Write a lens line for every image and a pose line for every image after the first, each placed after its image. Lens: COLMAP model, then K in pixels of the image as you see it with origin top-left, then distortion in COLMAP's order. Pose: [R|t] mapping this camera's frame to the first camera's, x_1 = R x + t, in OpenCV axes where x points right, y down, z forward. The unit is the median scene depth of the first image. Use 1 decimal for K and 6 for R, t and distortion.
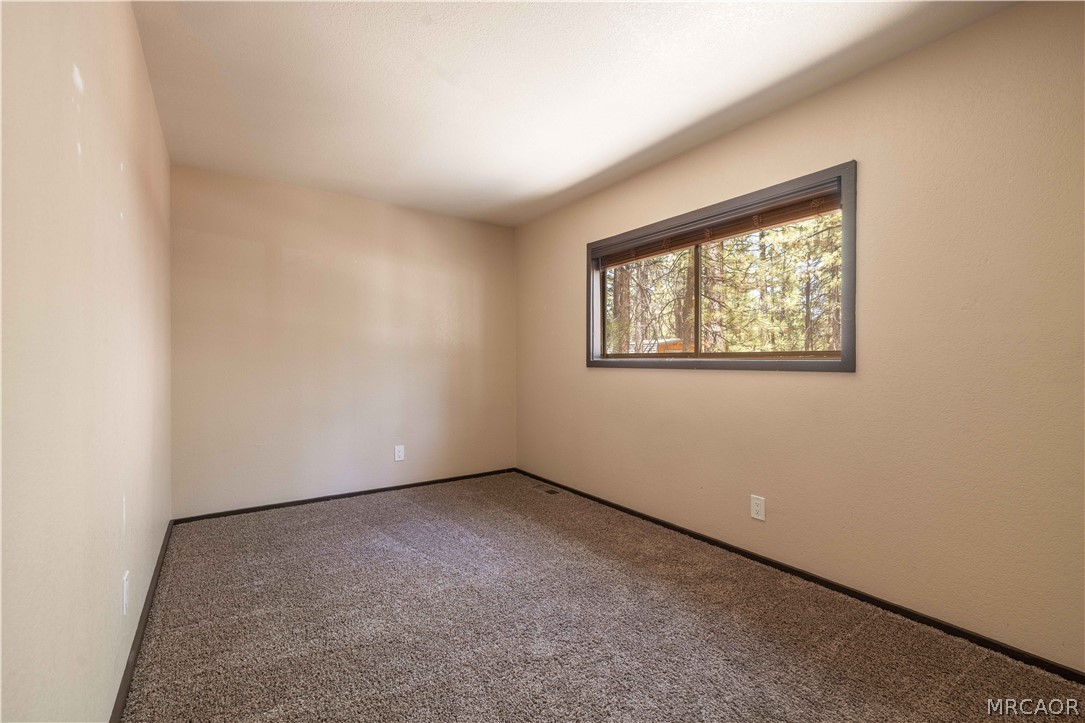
lens RADIAL K [[462.0, 0, 542.5], [0, 462.0, 361.5], [0, 0, 1]] dist [-0.000018, 0.000014]
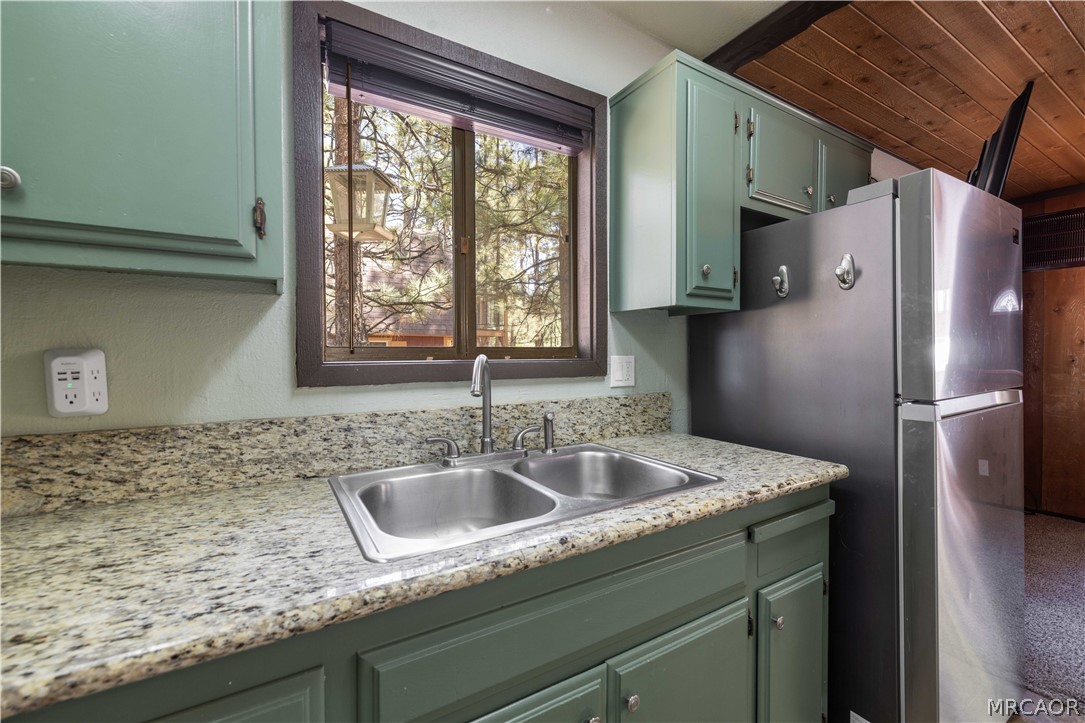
lens RADIAL K [[462.0, 0, 542.5], [0, 462.0, 361.5], [0, 0, 1]] dist [-0.000018, 0.000014]
pose [[0.063411, -0.016290, 0.997855, -0.206611], [0.006761, 0.999851, 0.015893, -0.009450], [-0.997965, 0.005739, 0.063512, 0.837228]]
